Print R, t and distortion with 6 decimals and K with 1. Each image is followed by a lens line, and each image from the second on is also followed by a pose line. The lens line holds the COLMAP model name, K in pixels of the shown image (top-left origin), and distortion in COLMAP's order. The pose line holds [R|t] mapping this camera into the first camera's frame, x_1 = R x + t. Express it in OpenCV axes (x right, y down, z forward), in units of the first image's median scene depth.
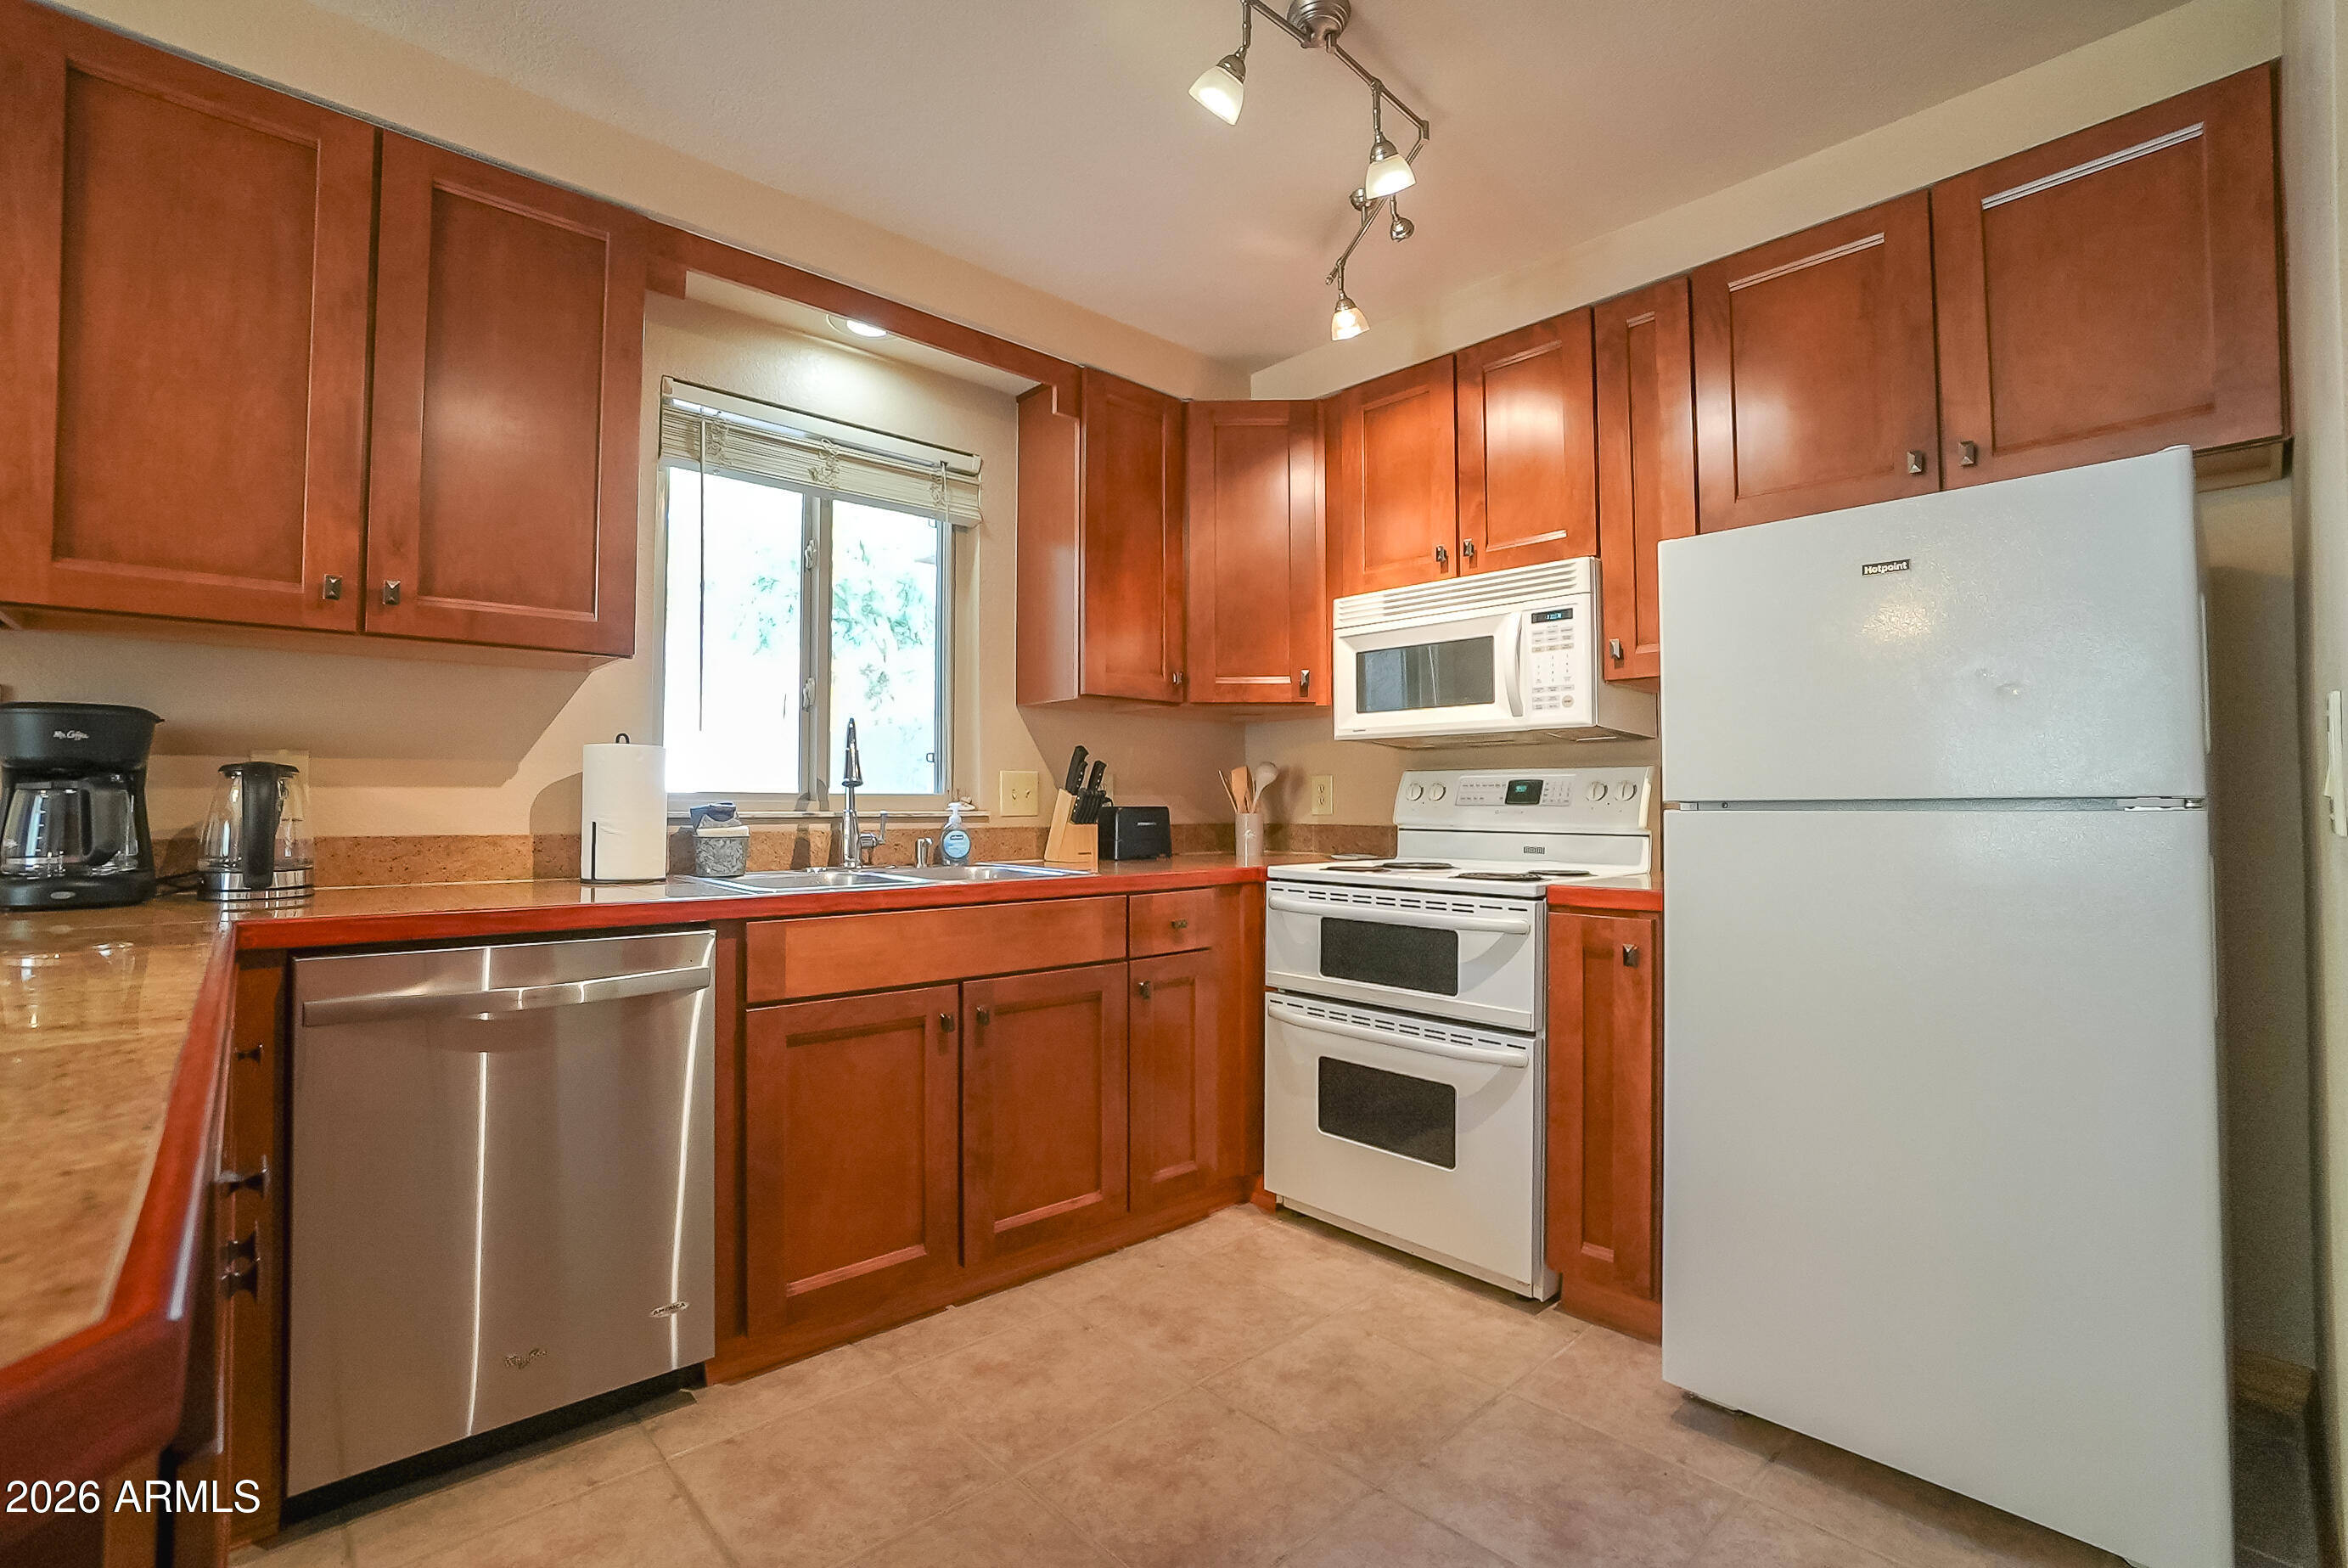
lens RADIAL K [[1044.5, 0, 1160.0], [0, 1044.5, 774.9], [0, 0, 1]] dist [-0.072021, 0.024998]
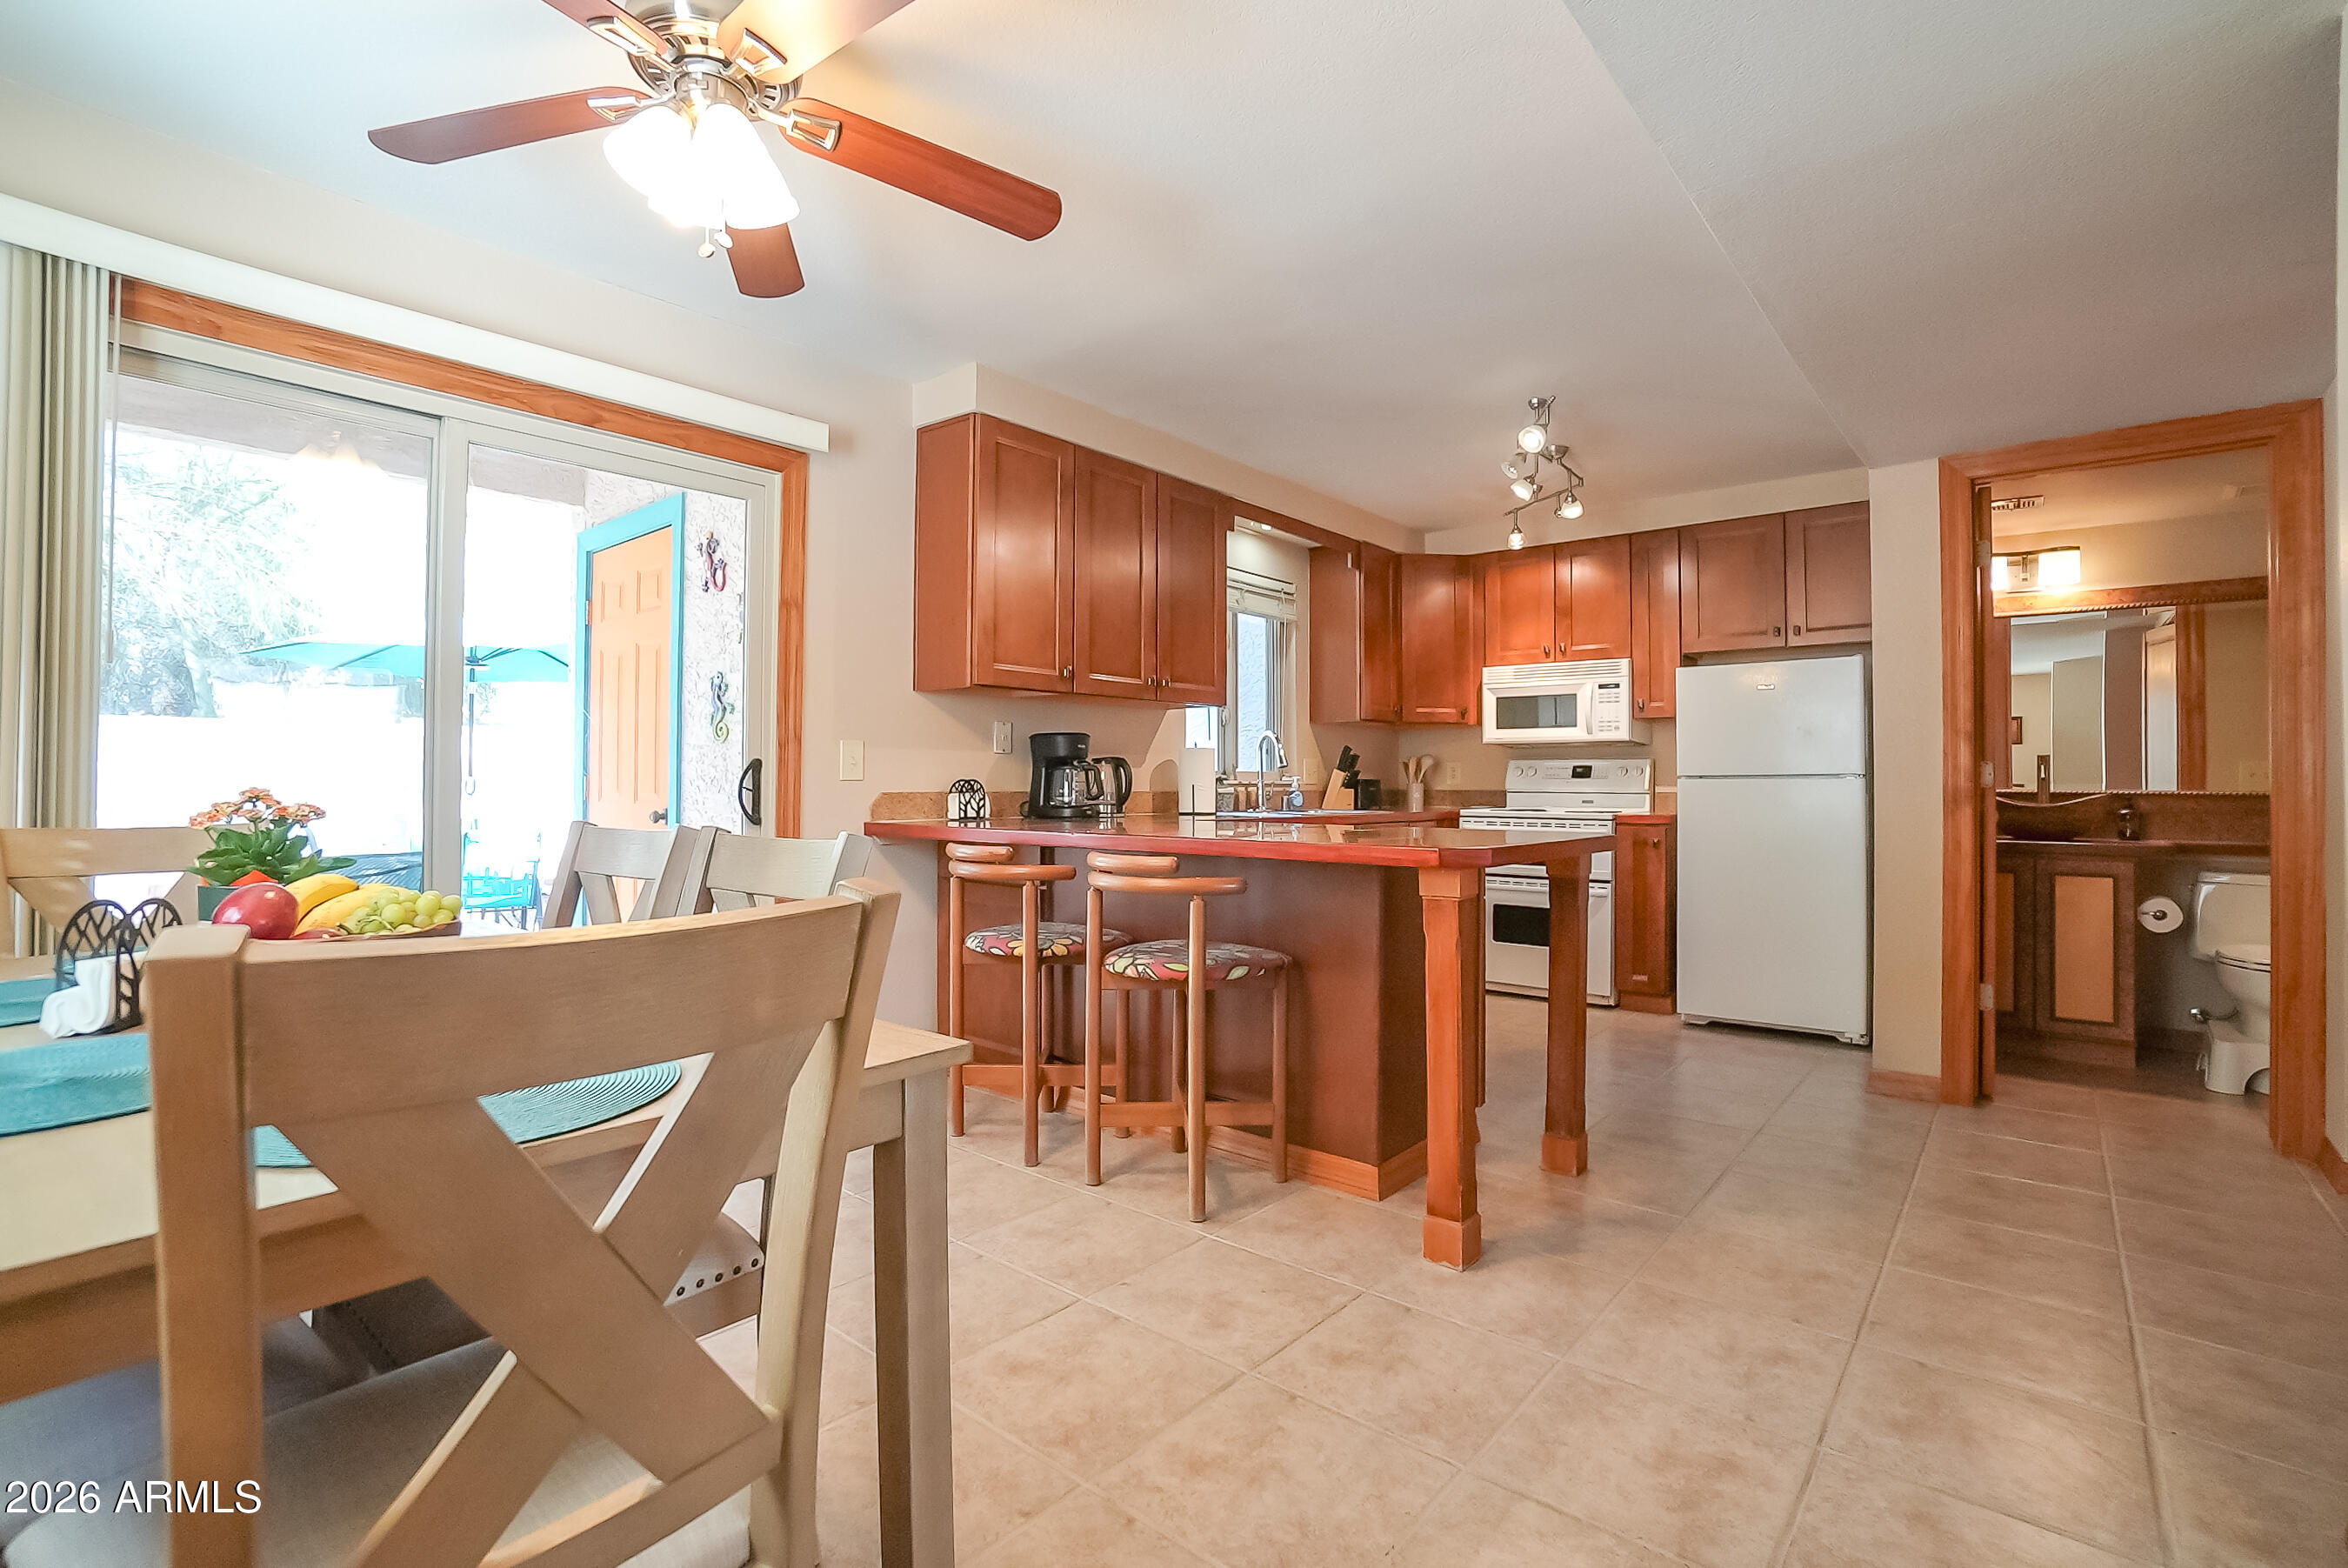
lens RADIAL K [[1081.4, 0, 1155.5], [0, 1081.4, 773.3], [0, 0, 1]] dist [-0.057265, 0.000010]
pose [[0.992681, 0.002316, 0.120746, -0.782546], [-0.004495, 0.999832, 0.017782, -0.014347], [-0.120684, -0.018194, 0.992524, -1.020418]]
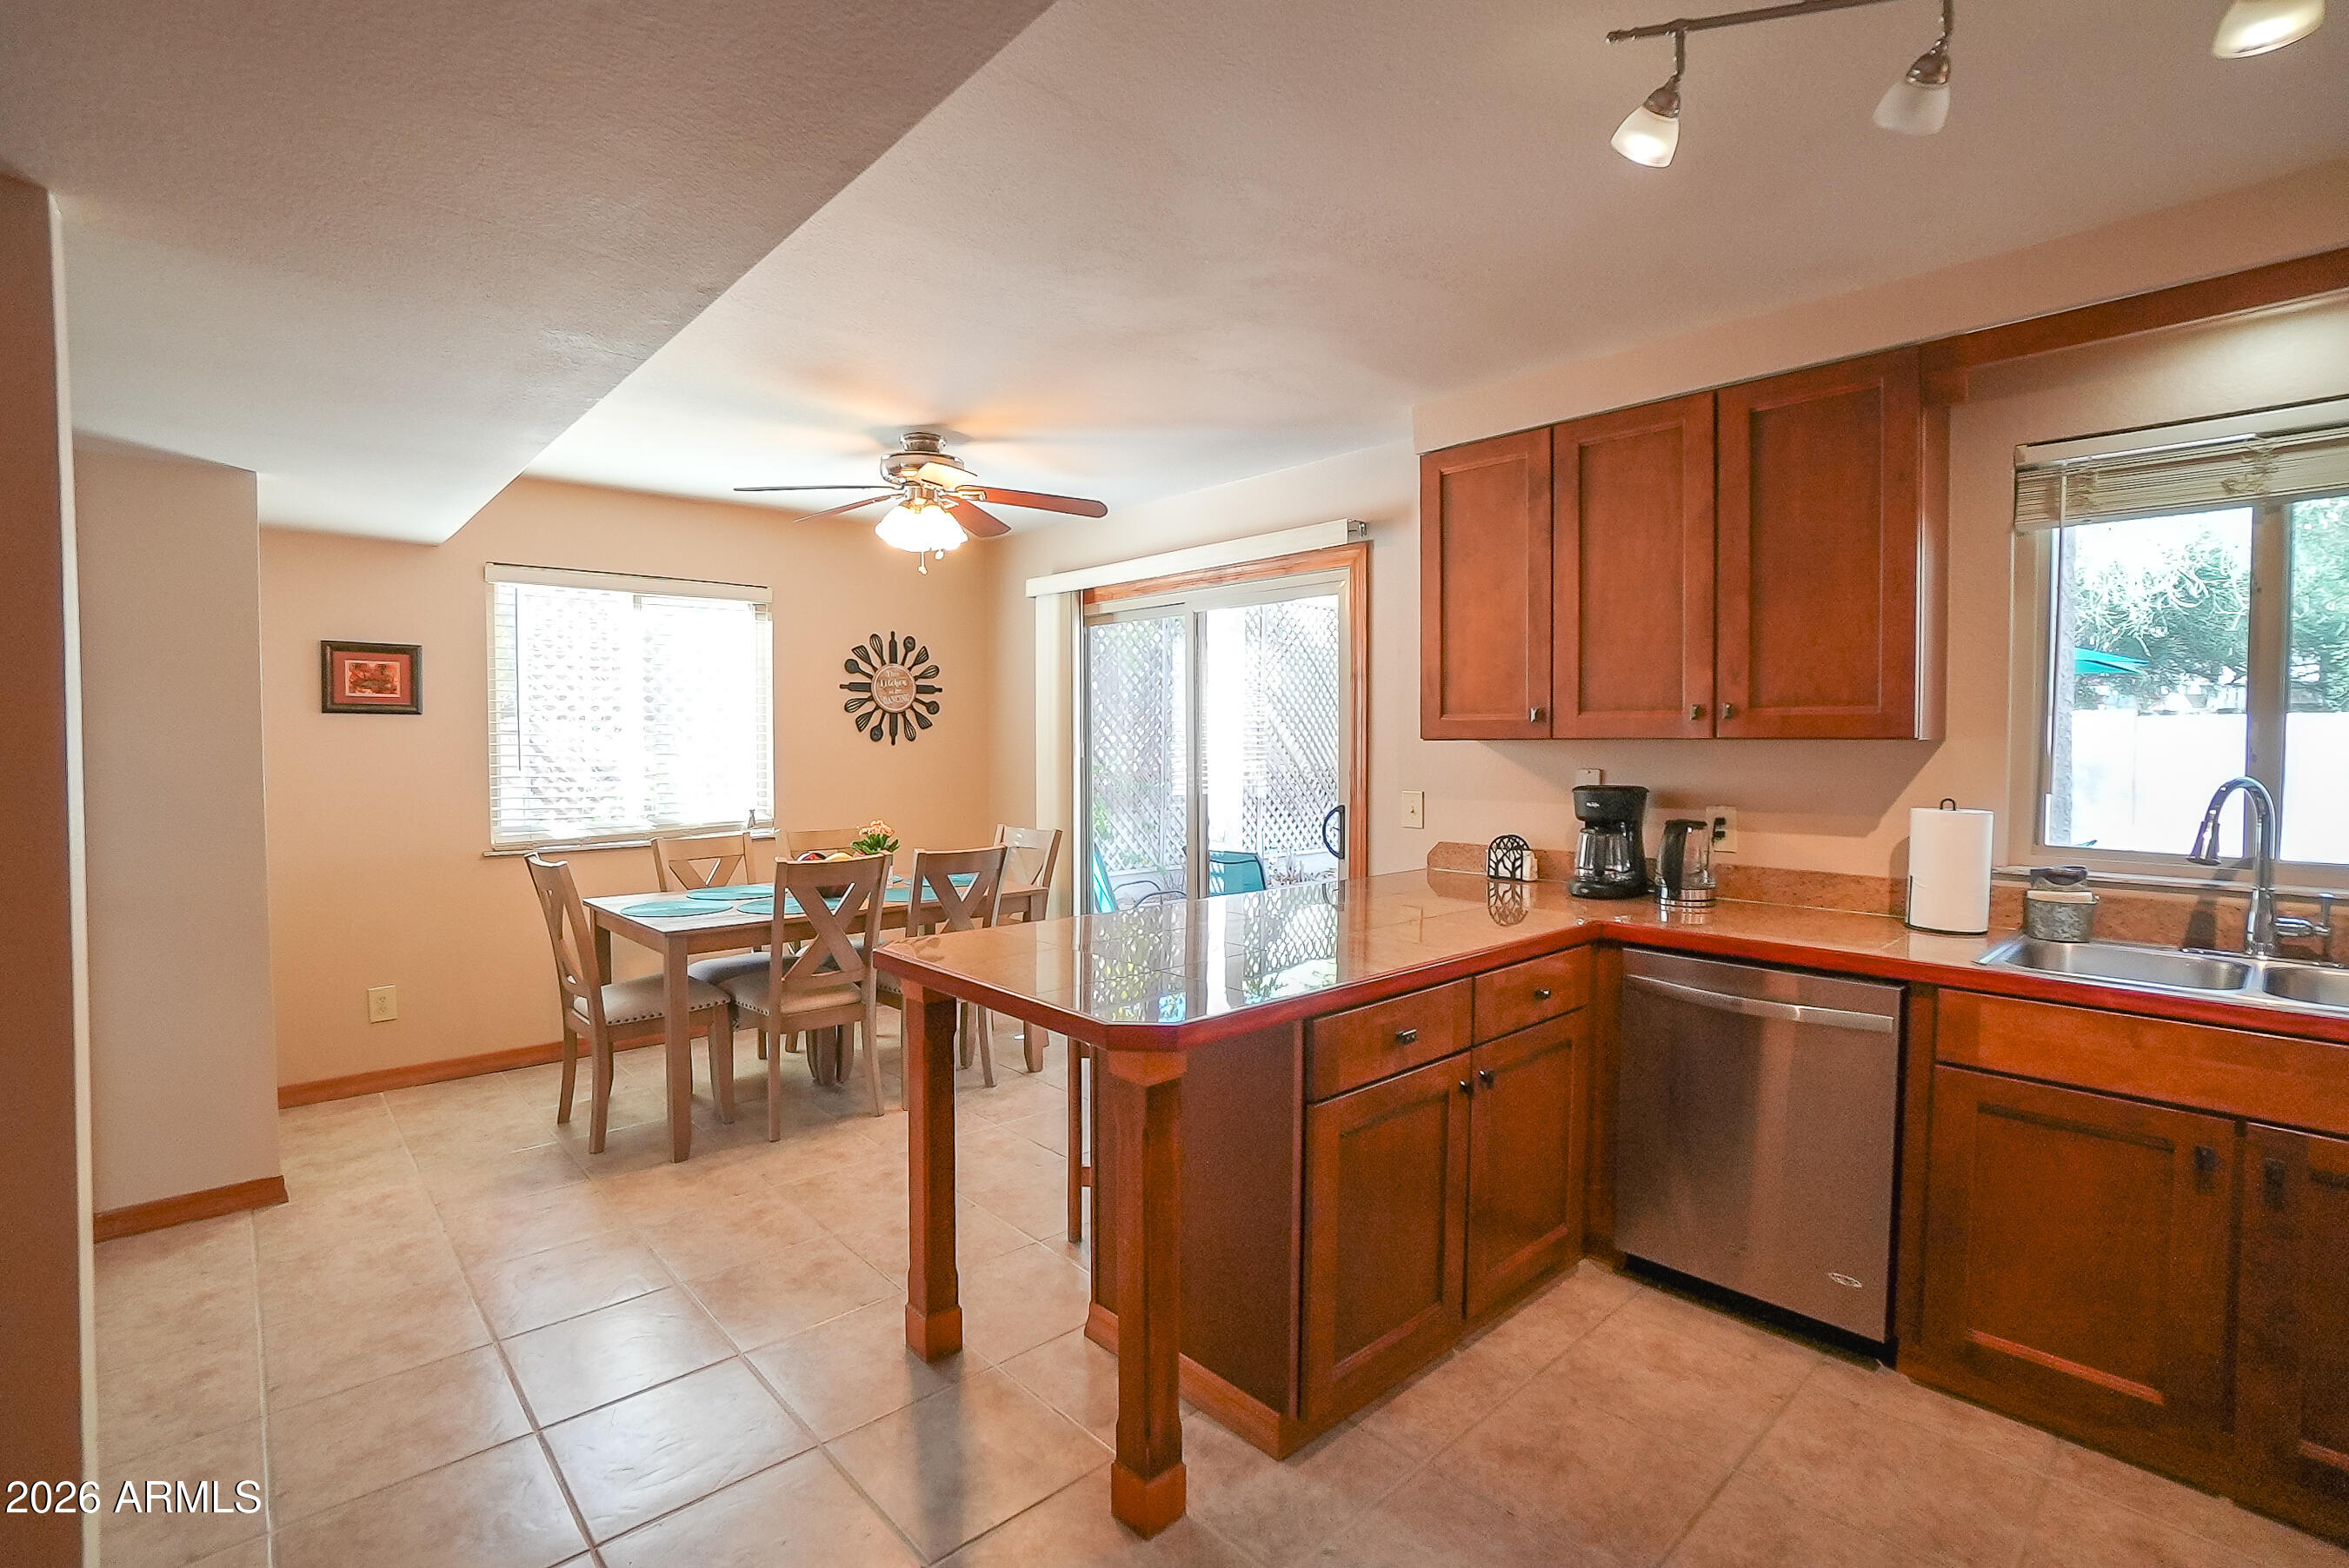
lens RADIAL K [[1044.8, 0, 1160.5], [0, 1044.8, 774.9], [0, 0, 1]] dist [-0.072021, 0.024998]
pose [[-0.003187, 0.027370, -0.999620, 0.530202], [0.026781, 0.999269, 0.027275, -0.108321], [0.999636, -0.026684, -0.003918, 0.126579]]
